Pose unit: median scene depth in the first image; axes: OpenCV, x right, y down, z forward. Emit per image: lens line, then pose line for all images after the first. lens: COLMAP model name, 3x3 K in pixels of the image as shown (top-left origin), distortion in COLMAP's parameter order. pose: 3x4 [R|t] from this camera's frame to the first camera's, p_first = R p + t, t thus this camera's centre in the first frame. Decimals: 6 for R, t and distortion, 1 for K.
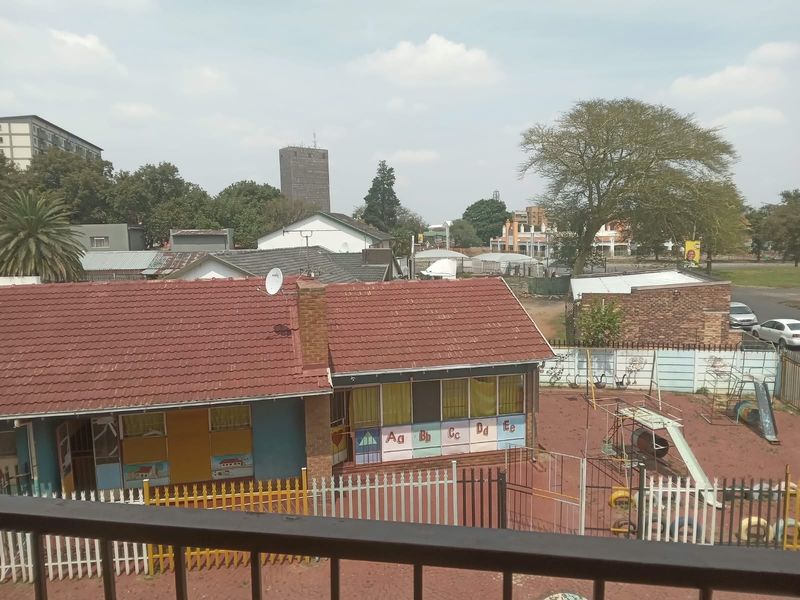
lens RADIAL K [[589.8, 0, 399.1], [0, 589.8, 302.5], [0, 0, 1]] dist [0.033639, -0.024666]
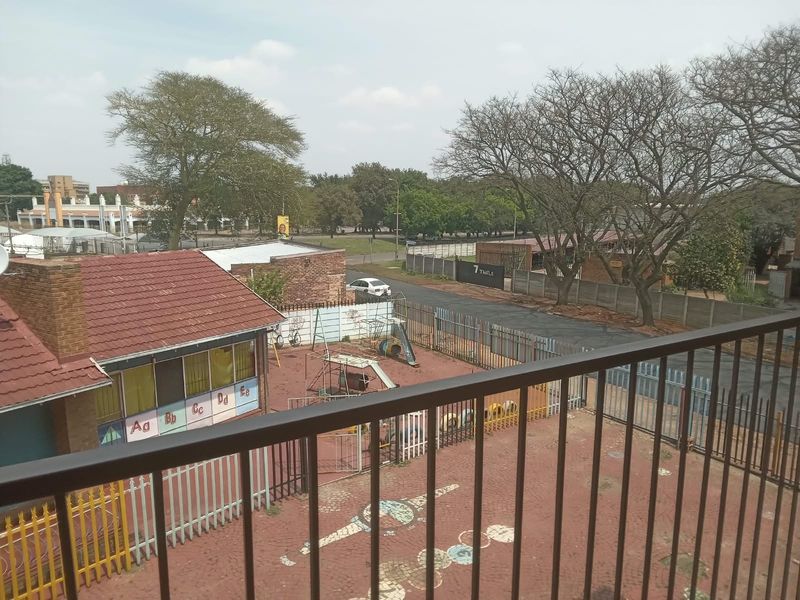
lens RADIAL K [[589.8, 0, 399.2], [0, 589.8, 300.7], [0, 0, 1]] dist [0.033639, -0.024666]
pose [[0.733004, -0.089506, 0.674310, -0.300475], [0.063963, 0.995982, 0.062674, 0.002319], [-0.677210, -0.002810, 0.735784, 0.048499]]
